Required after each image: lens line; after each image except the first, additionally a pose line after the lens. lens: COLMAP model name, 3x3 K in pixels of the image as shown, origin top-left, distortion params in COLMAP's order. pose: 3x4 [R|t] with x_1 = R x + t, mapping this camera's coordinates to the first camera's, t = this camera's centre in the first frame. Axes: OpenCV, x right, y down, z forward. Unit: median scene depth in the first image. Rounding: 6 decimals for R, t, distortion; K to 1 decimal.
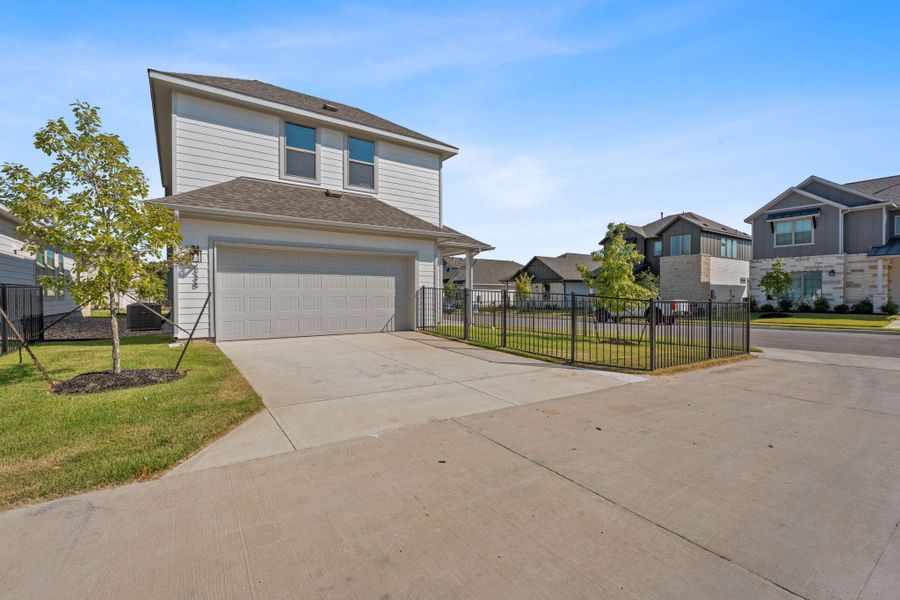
lens RADIAL K [[404.7, 0, 451.5], [0, 404.7, 300.2], [0, 0, 1]] dist [-0.020807, -0.000640]
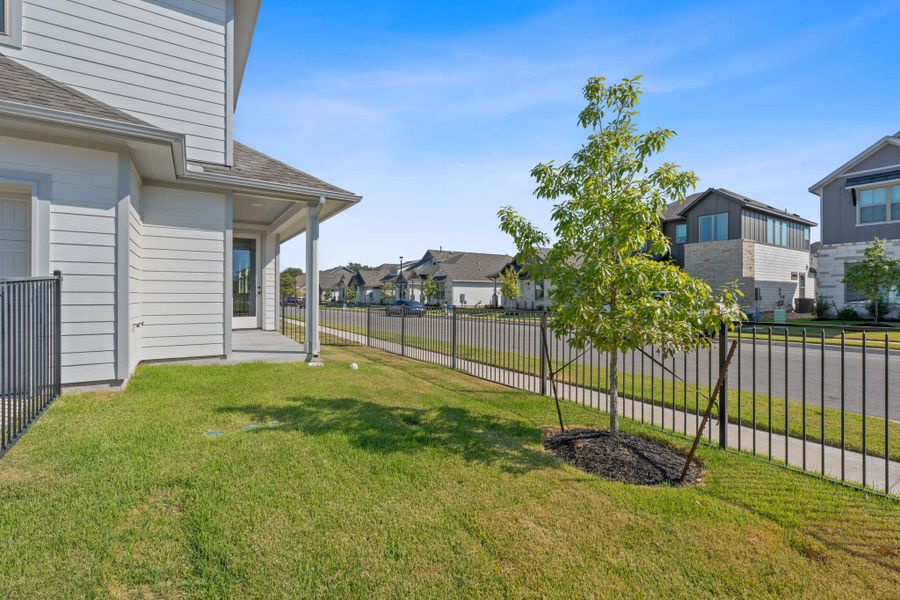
lens RADIAL K [[404.7, 0, 448.1], [0, 404.7, 296.7], [0, 0, 1]] dist [-0.020807, -0.000640]
pose [[0.999455, 0.003975, -0.032781, 0.106974], [-0.004098, 0.999985, -0.003704, -0.004776], [0.032766, 0.003836, 0.999456, 0.248443]]
